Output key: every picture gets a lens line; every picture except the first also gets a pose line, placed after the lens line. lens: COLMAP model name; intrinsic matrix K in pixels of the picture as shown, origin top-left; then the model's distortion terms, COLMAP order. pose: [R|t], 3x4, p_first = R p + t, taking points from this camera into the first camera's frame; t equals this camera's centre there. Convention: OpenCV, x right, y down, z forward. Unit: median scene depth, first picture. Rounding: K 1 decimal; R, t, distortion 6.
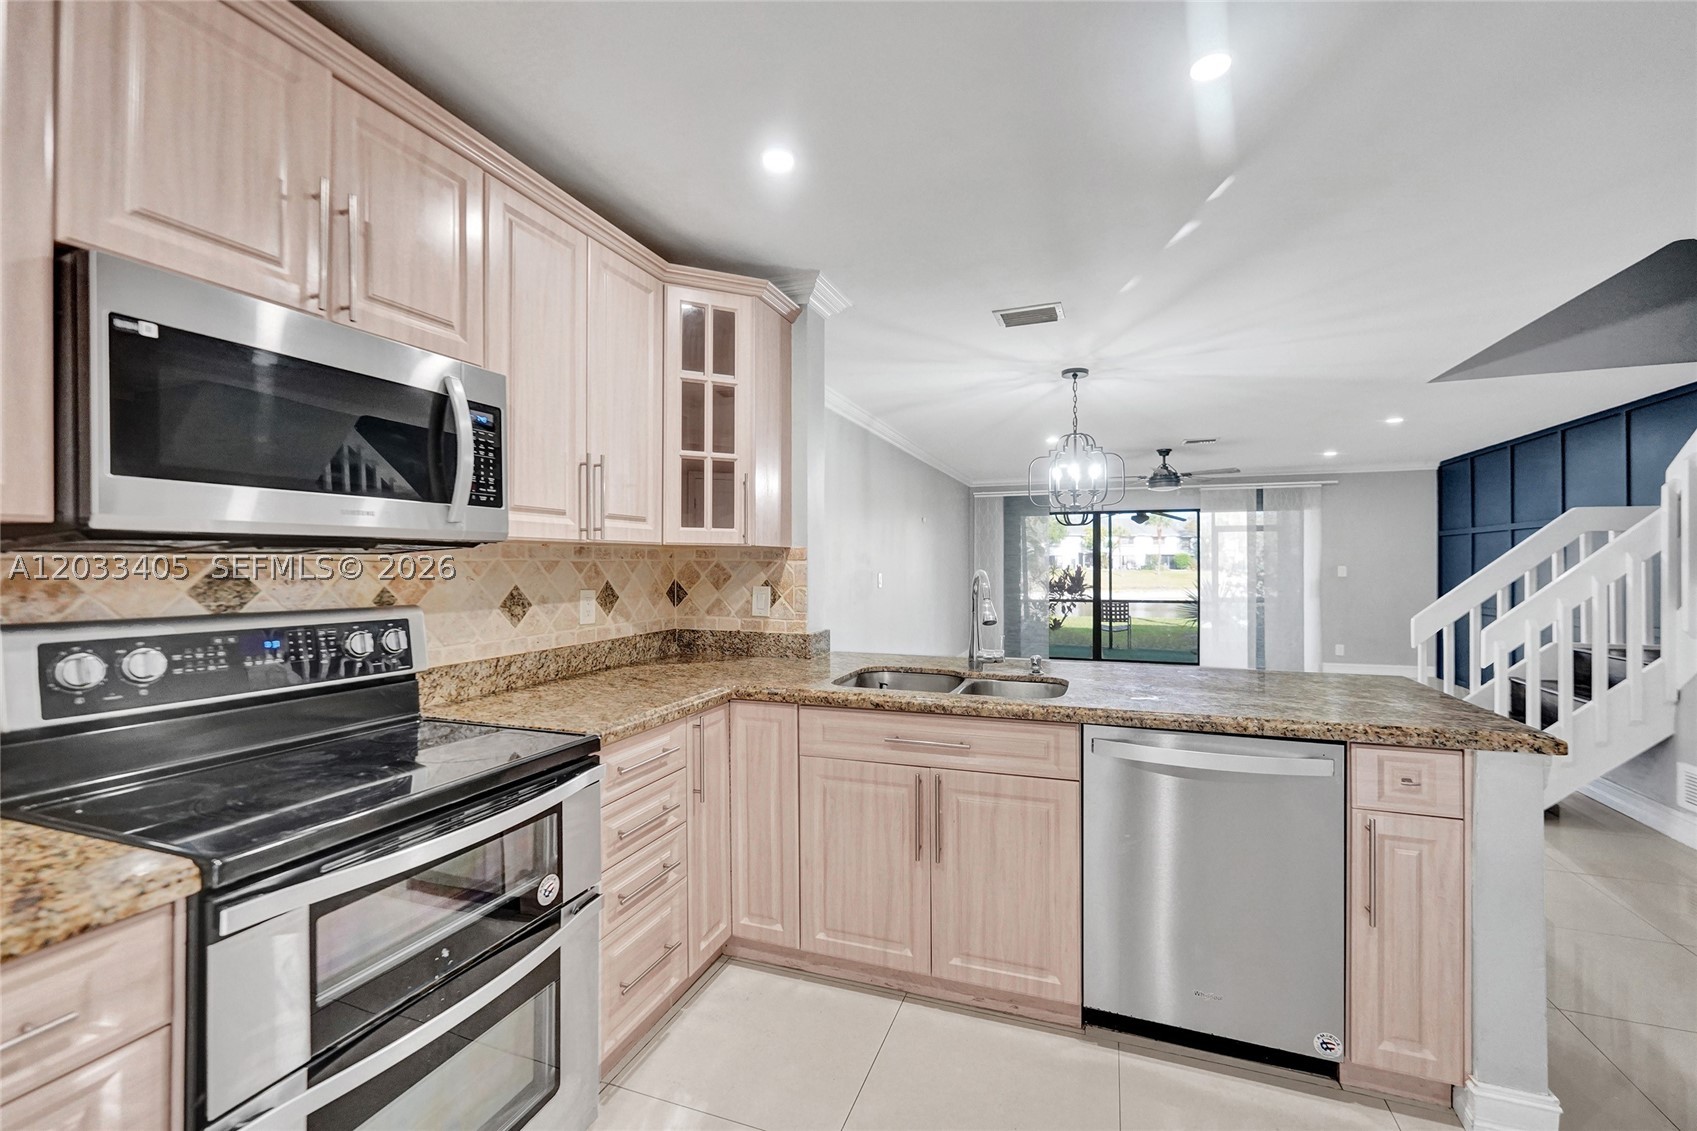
lens RADIAL K [[708.4, 0, 842.8], [0, 708.4, 567.9], [0, 0, 1]] dist [0.000291, 0.000030]
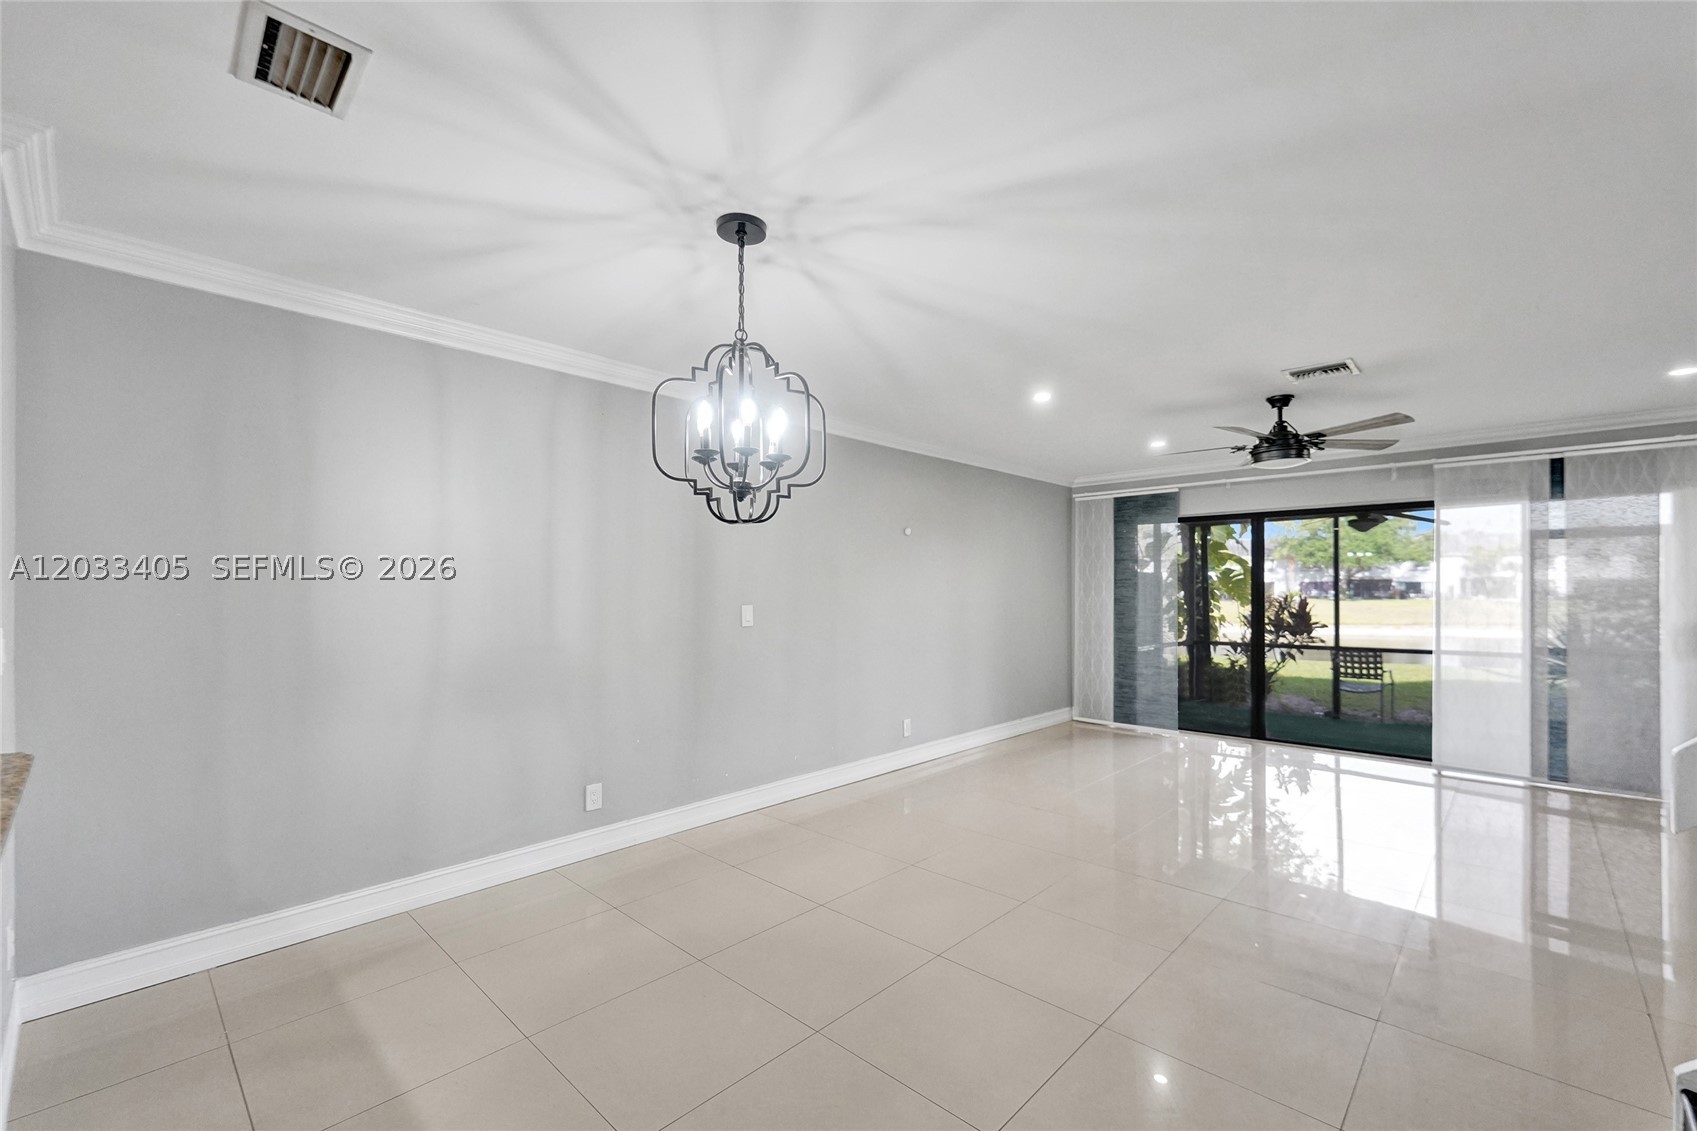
lens RADIAL K [[703.1, 0, 854.0], [0, 703.1, 586.8], [0, 0, 1]] dist [0.000254, -0.000153]
pose [[0.916588, 0.001009, -0.399831, 0.980704], [-0.005021, 0.999947, -0.008986, -0.014554], [0.399800, 0.010244, 0.916545, 0.910009]]
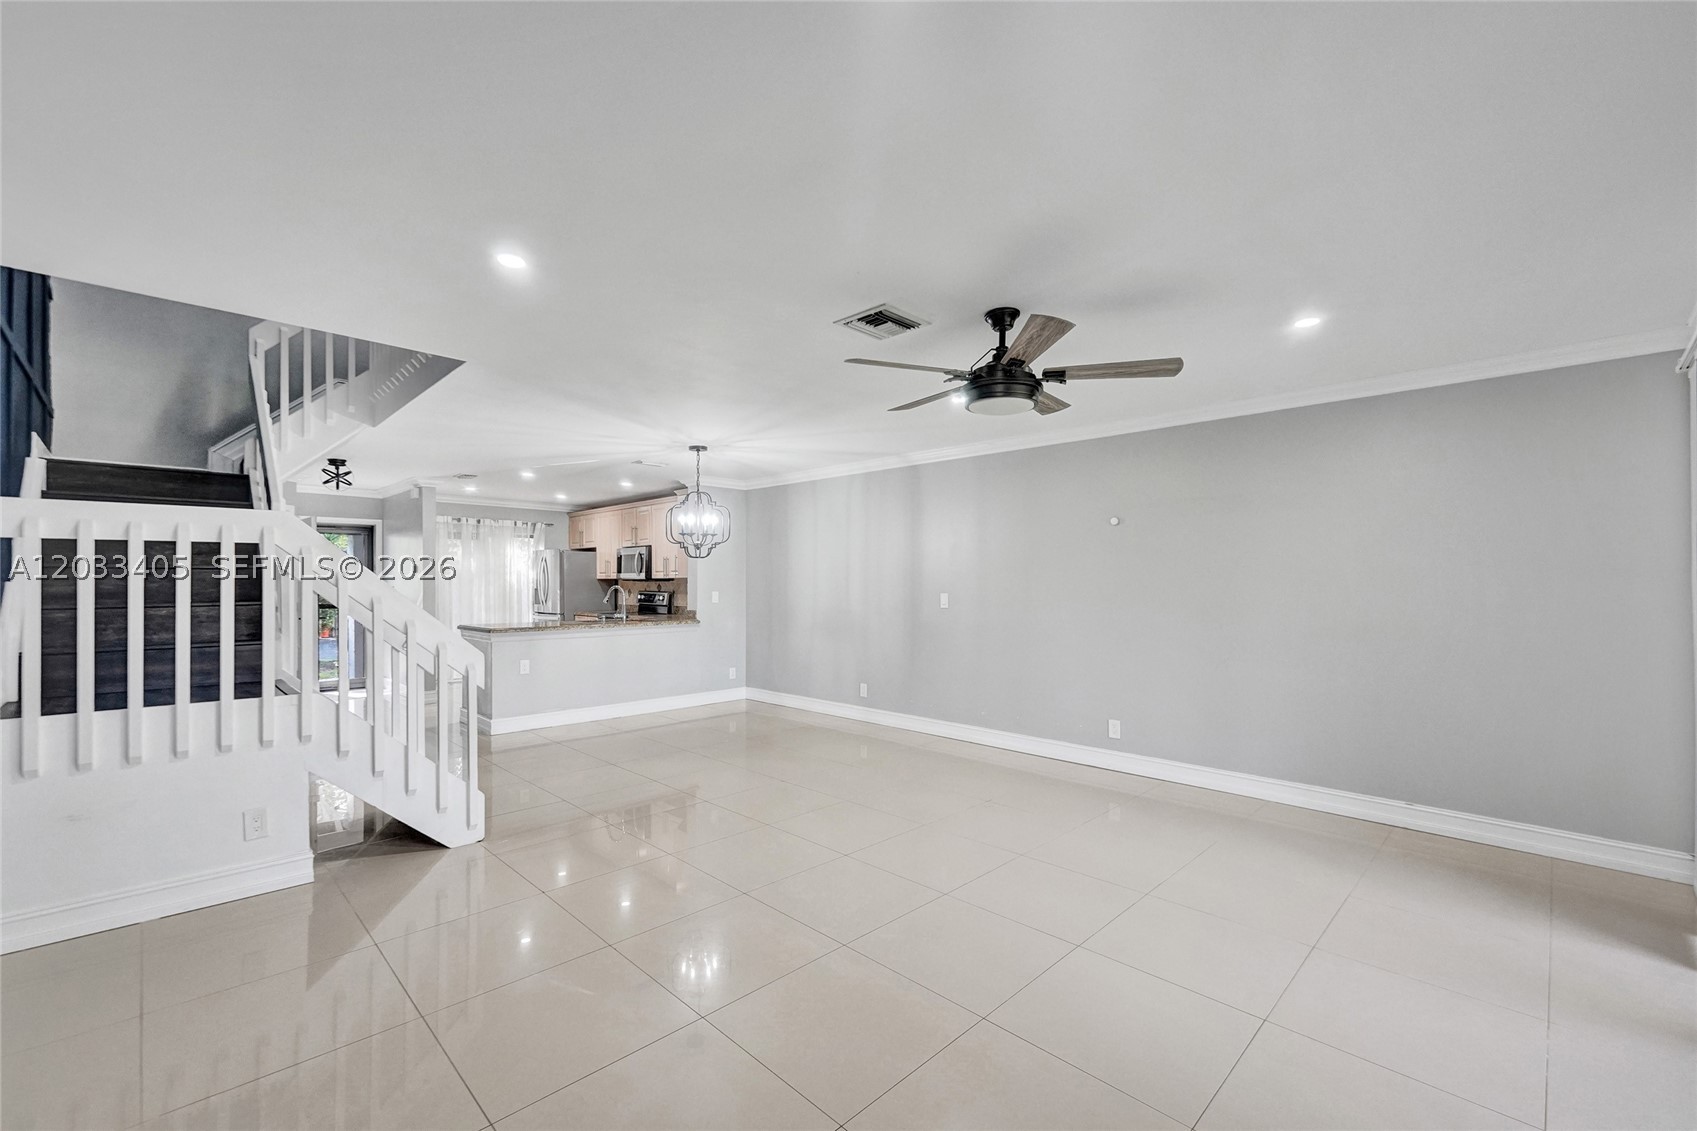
lens RADIAL K [[703.1, 0, 854.0], [0, 703.1, 586.8], [0, 0, 1]] dist [0.000254, -0.000153]
pose [[-0.416014, 0.009253, -0.909311, 2.311329], [-0.006504, 0.999892, 0.013151, -0.034925], [0.909335, 0.011385, -0.415909, 2.936798]]
